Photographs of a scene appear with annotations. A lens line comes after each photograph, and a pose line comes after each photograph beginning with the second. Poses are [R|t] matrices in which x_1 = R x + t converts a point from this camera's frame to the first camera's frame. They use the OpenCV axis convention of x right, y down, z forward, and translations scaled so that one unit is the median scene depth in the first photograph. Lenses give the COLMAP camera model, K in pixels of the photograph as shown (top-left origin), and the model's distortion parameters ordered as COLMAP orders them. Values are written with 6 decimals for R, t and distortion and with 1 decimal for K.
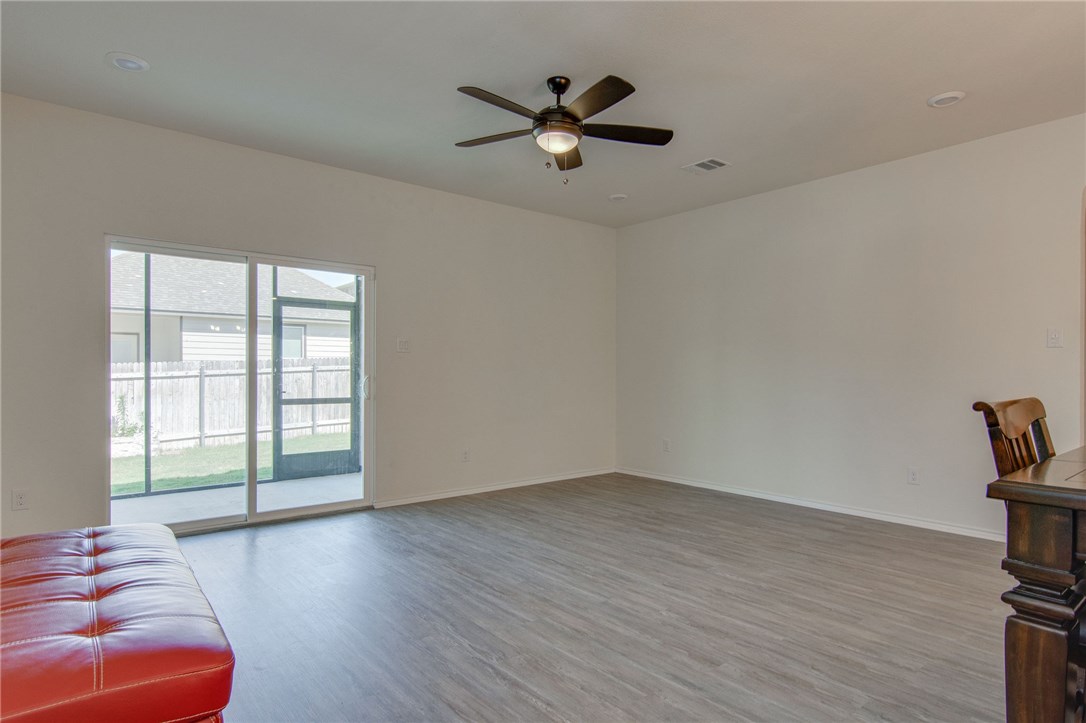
lens RADIAL K [[580.8, 0, 571.0], [0, 580.8, 377.9], [0, 0, 1]] dist [0.000077, 0.001605]
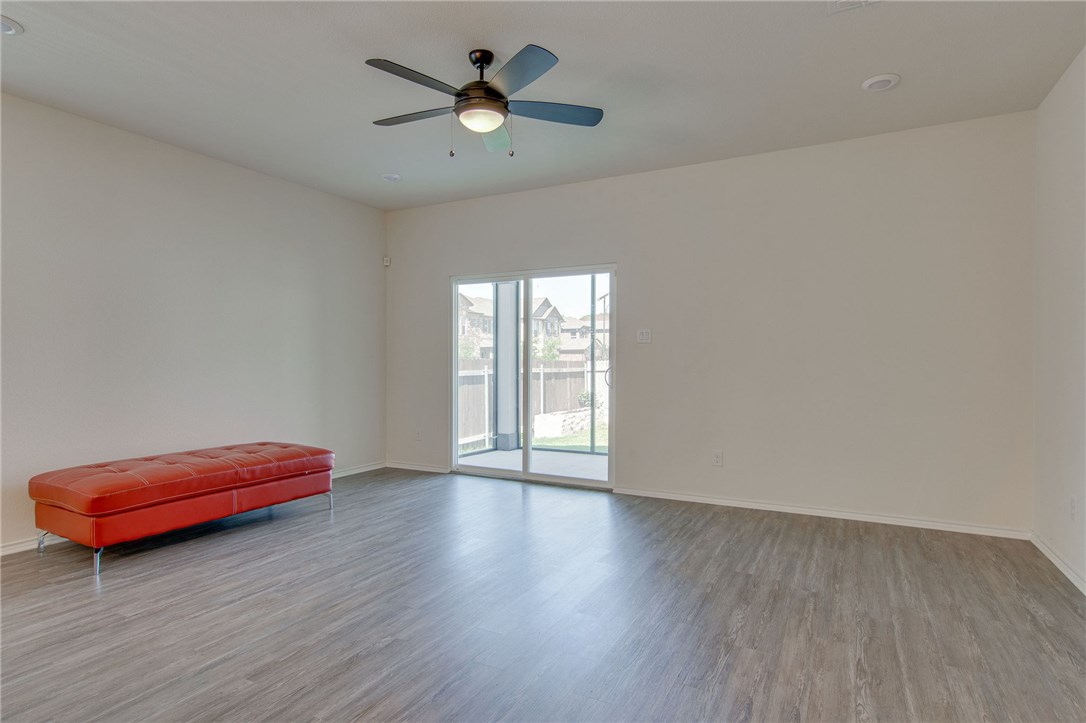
lens RADIAL K [[581.7, 0, 556.4], [0, 581.7, 365.9], [0, 0, 1]] dist [0.000881, 0.000393]
pose [[0.377783, 0.007128, -0.925867, 0.949105], [-0.010007, 0.999943, 0.003615, -0.011463], [0.925840, 0.007899, 0.377833, 0.802250]]
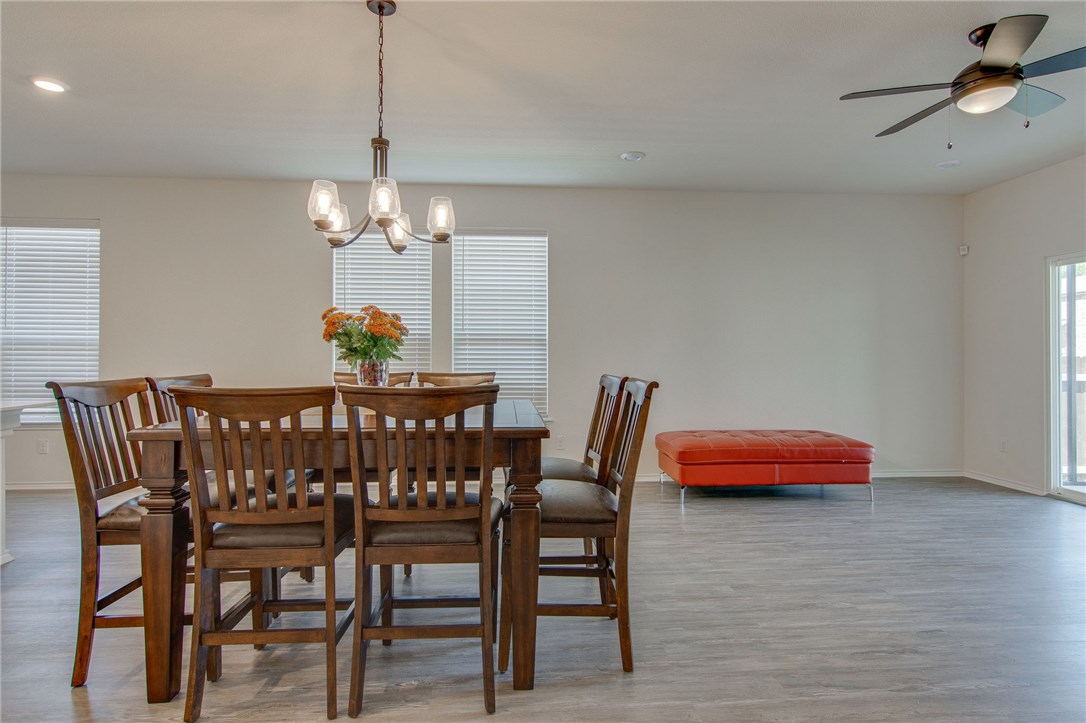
lens RADIAL K [[589.8, 0, 540.5], [0, 589.8, 356.1], [0, 0, 1]] dist [0.000314, 0.000308]
pose [[-0.591742, -0.006056, -0.806104, 1.143524], [-0.012664, 0.999918, 0.001784, -0.012935], [0.806028, 0.011264, -0.591771, 1.041225]]
